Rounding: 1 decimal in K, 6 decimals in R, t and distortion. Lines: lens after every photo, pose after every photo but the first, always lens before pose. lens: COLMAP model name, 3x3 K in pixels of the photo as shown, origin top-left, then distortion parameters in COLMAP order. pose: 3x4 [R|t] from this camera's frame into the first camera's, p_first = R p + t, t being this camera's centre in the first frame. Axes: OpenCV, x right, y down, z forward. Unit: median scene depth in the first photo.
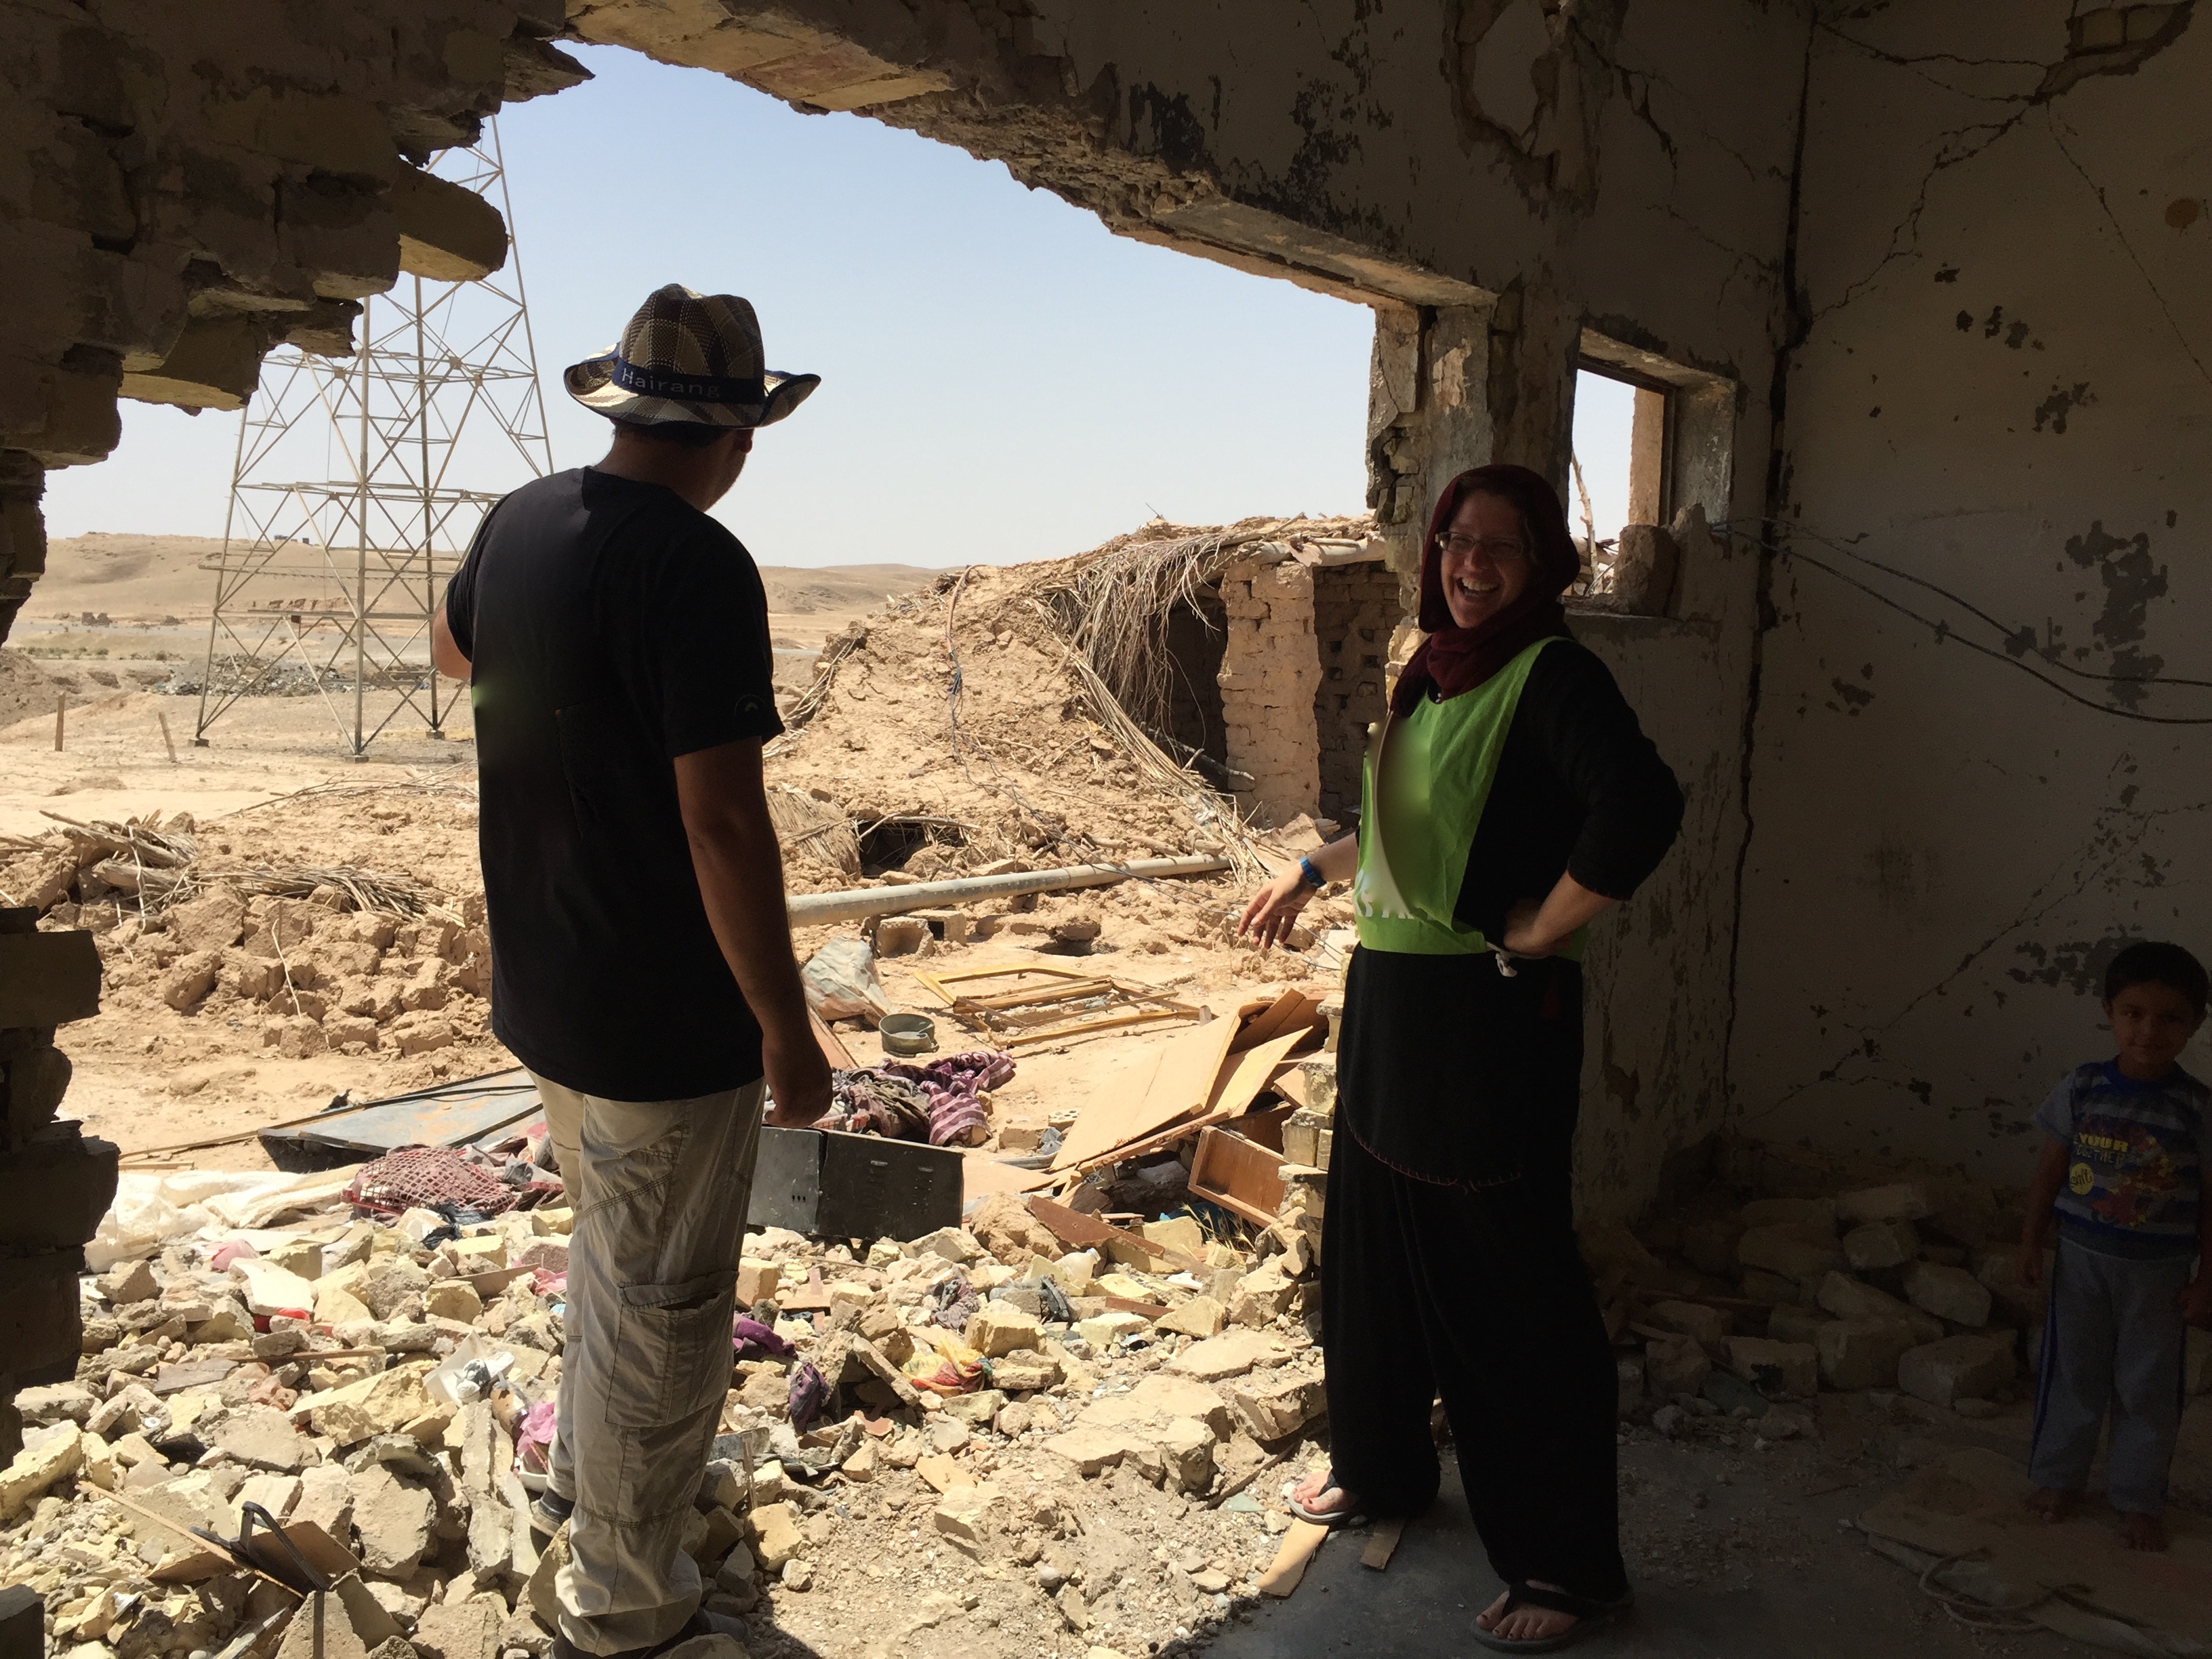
lens RADIAL K [[1853.3, 0, 1088.8], [0, 1853.3, 759.3], [0, 0, 1]] dist [0.073710, -0.107601]
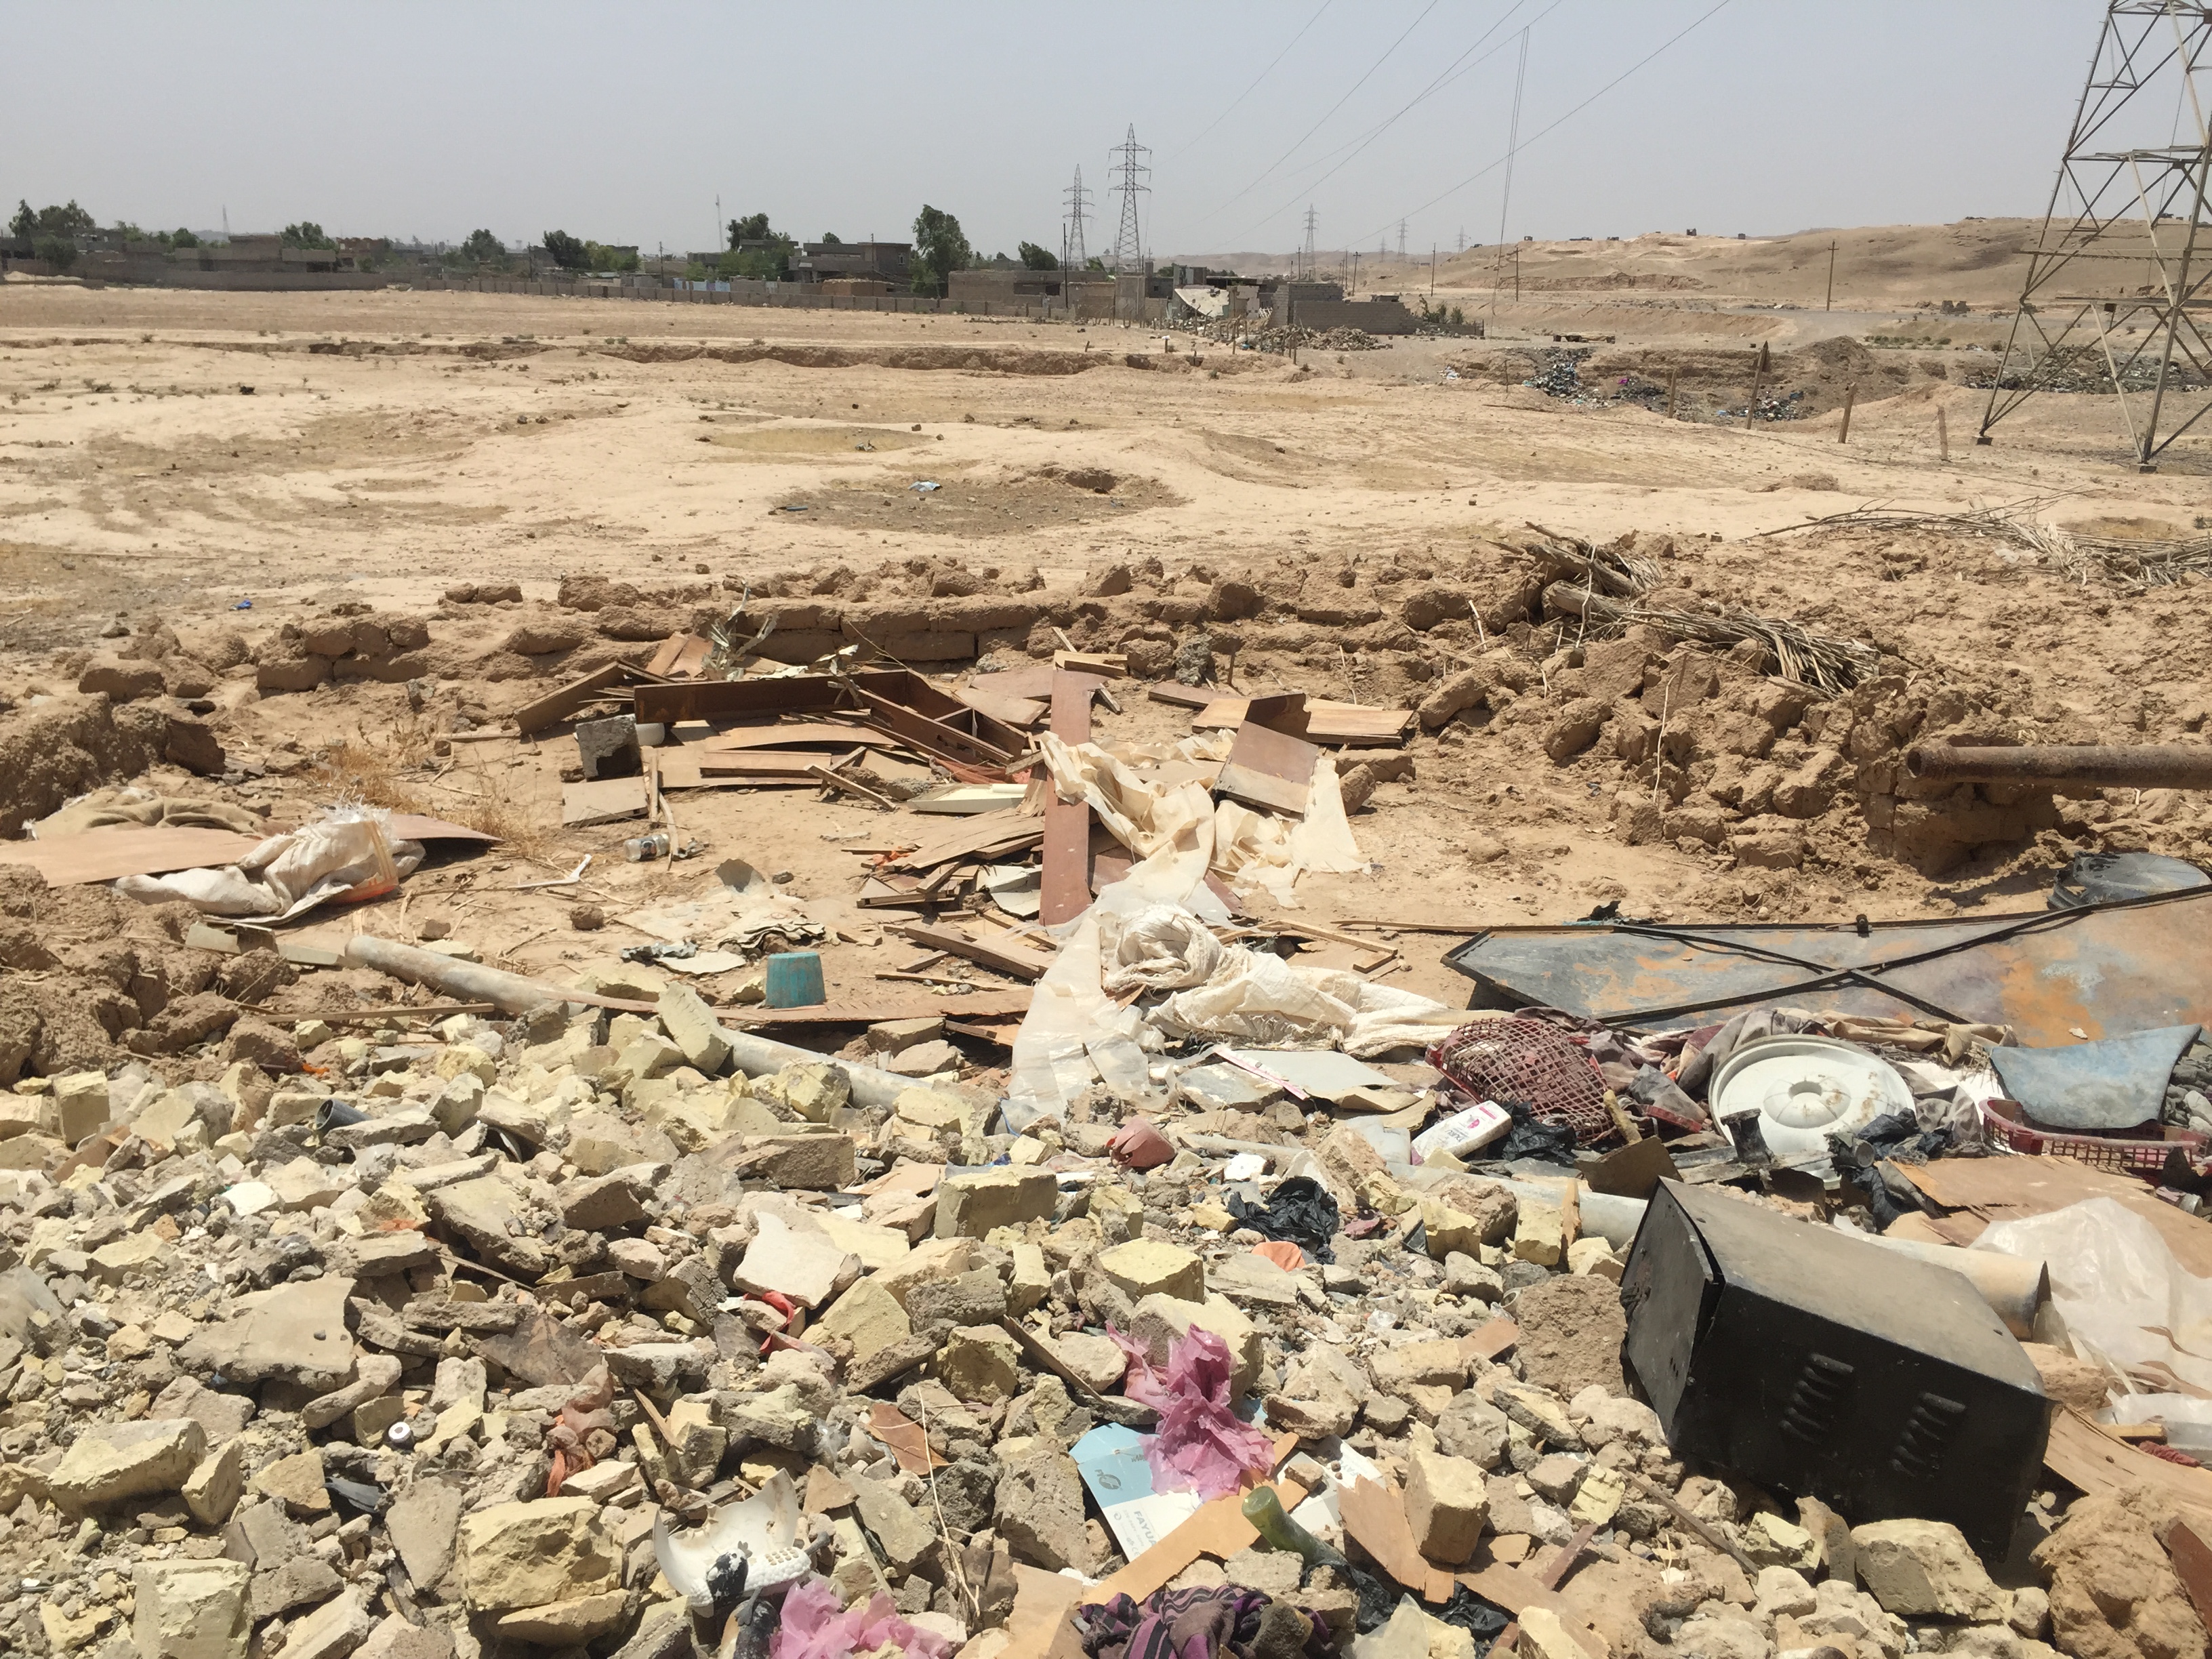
lens RADIAL K [[1873.5, 0, 1101.8], [0, 1873.5, 820.9], [0, 0, 1]] dist [0.074016, -0.119292]
pose [[0.629687, 0.199839, -0.750706, 0.059754], [-0.054335, 0.975310, 0.214054, -0.018216], [0.774947, -0.093998, 0.624998, 0.225517]]
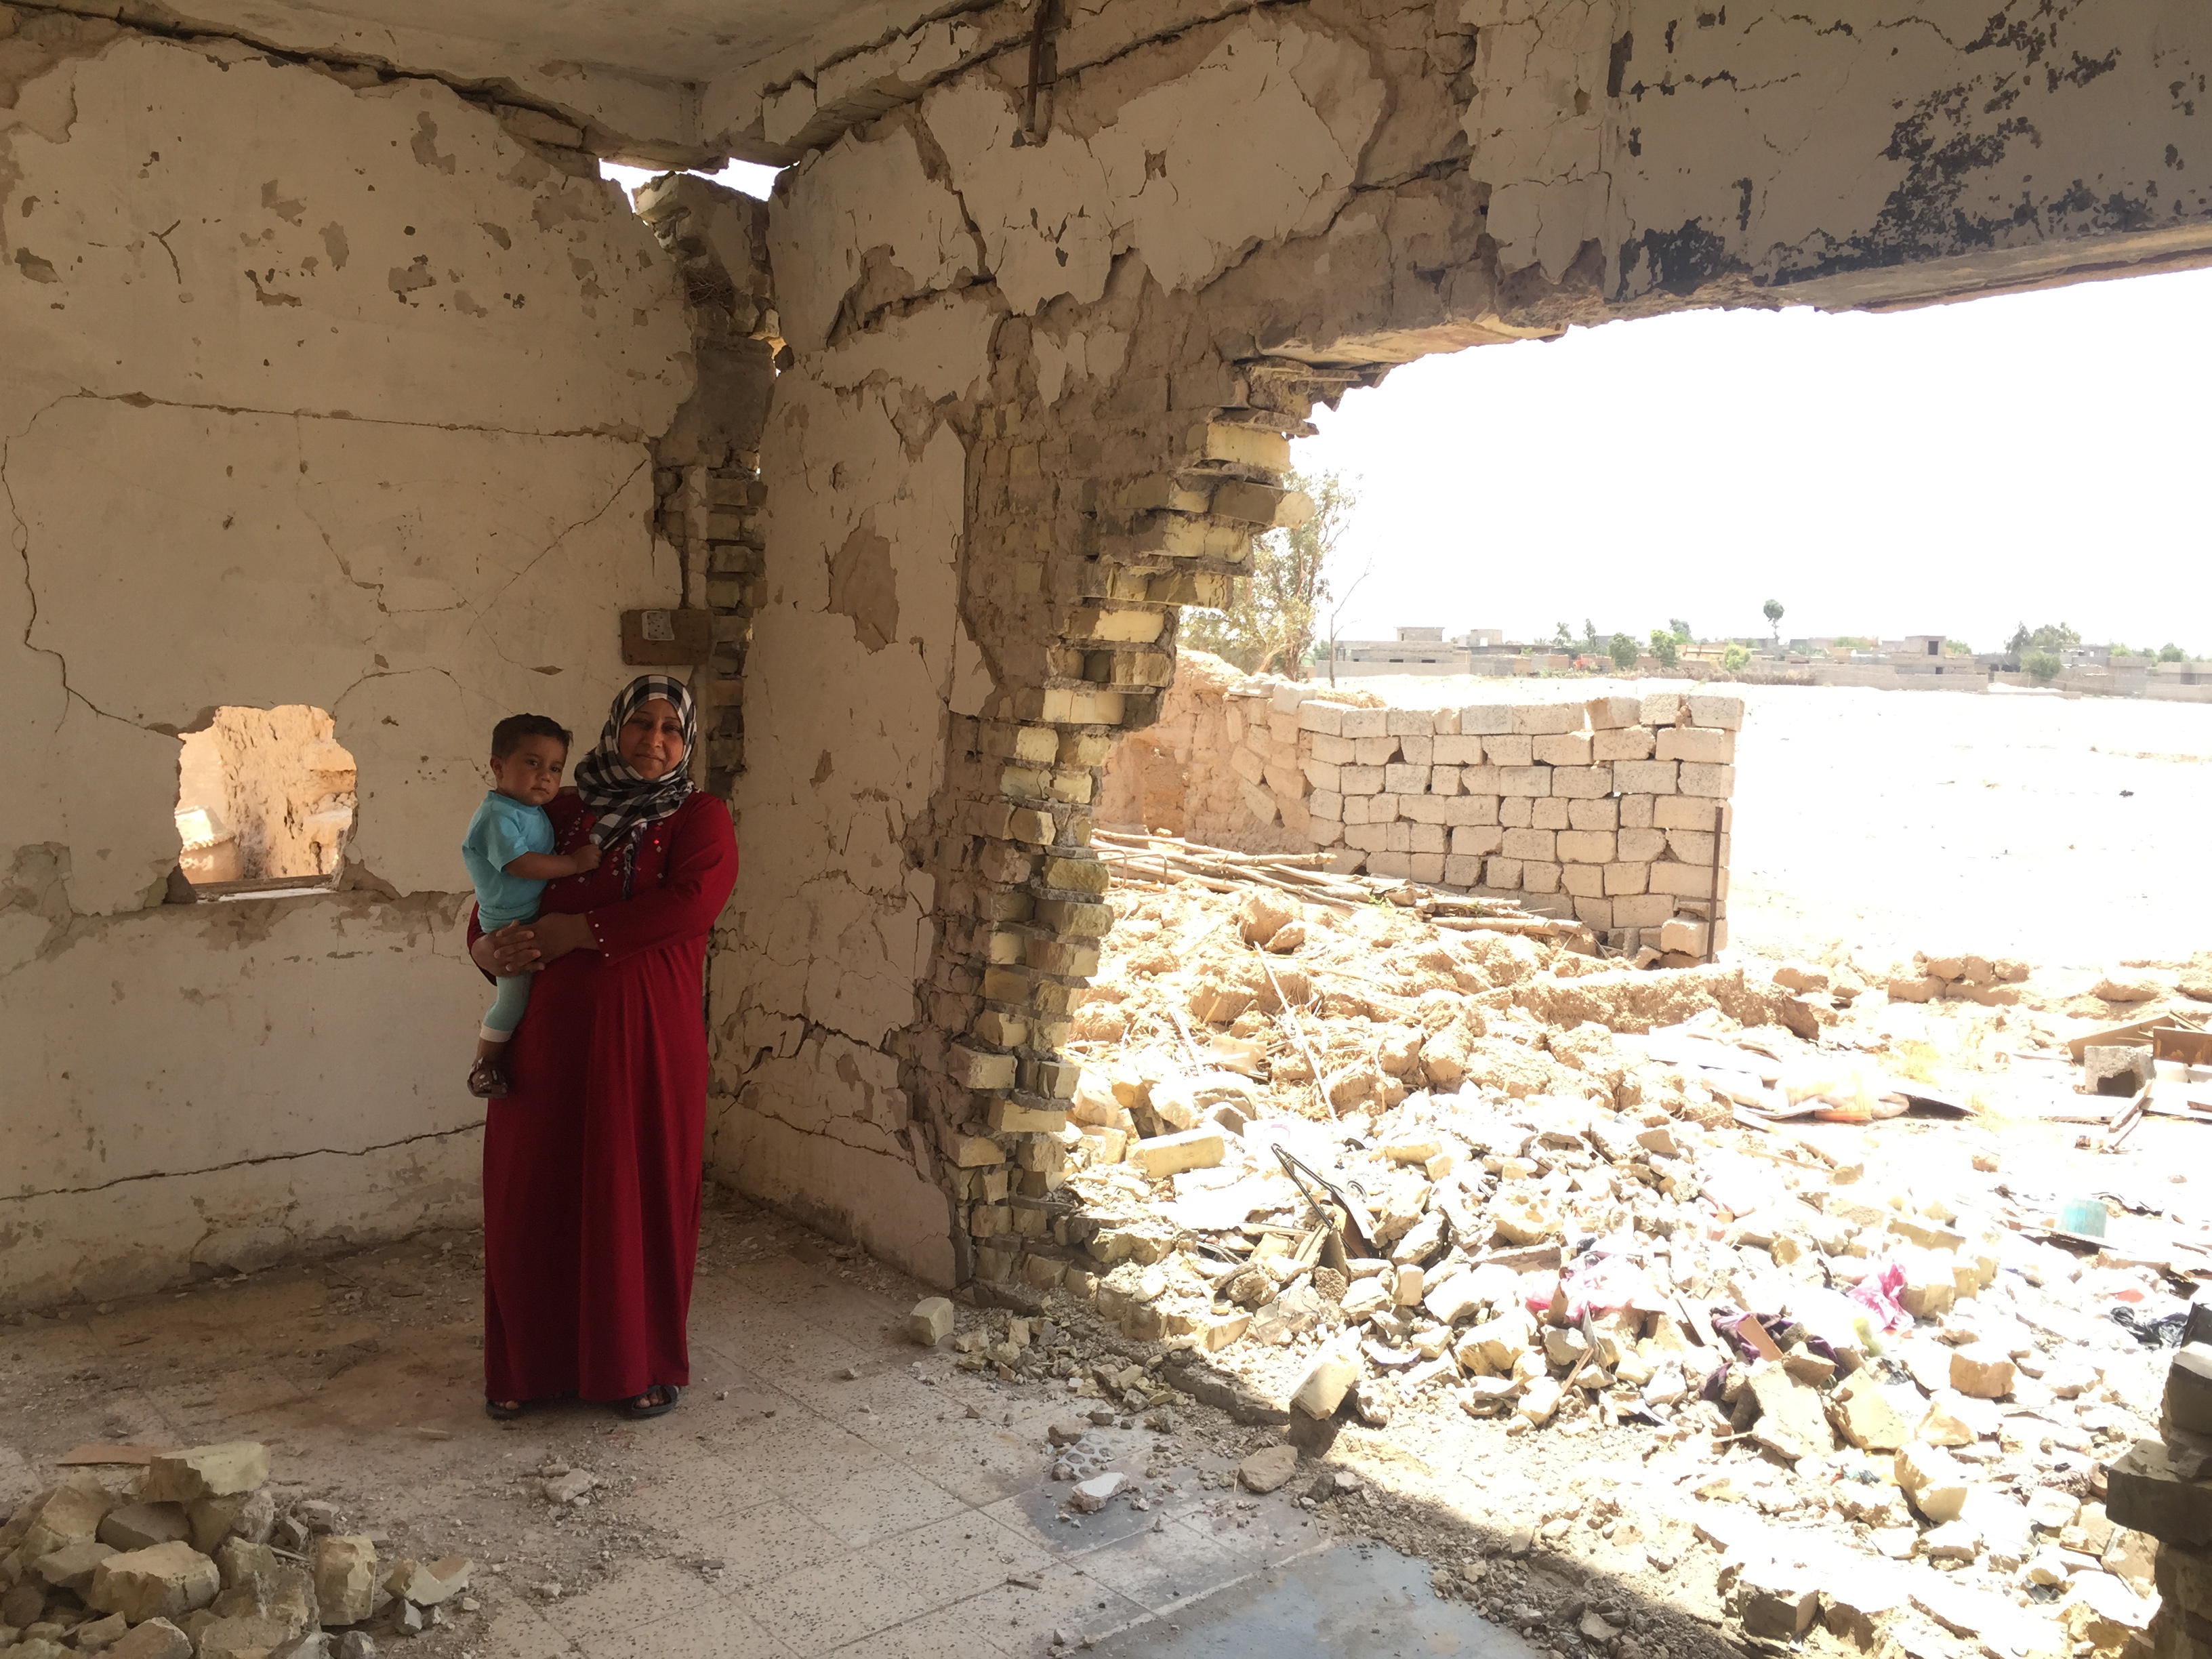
lens RADIAL K [[1887.7, 0, 1095.5], [0, 1887.7, 824.2], [0, 0, 1]] dist [0.003789, -0.009067]
pose [[-0.263004, 0.055000, -0.963226, 0.372940], [-0.092125, 0.992380, 0.081819, -0.018727], [0.960386, 0.110256, -0.255933, 0.309733]]
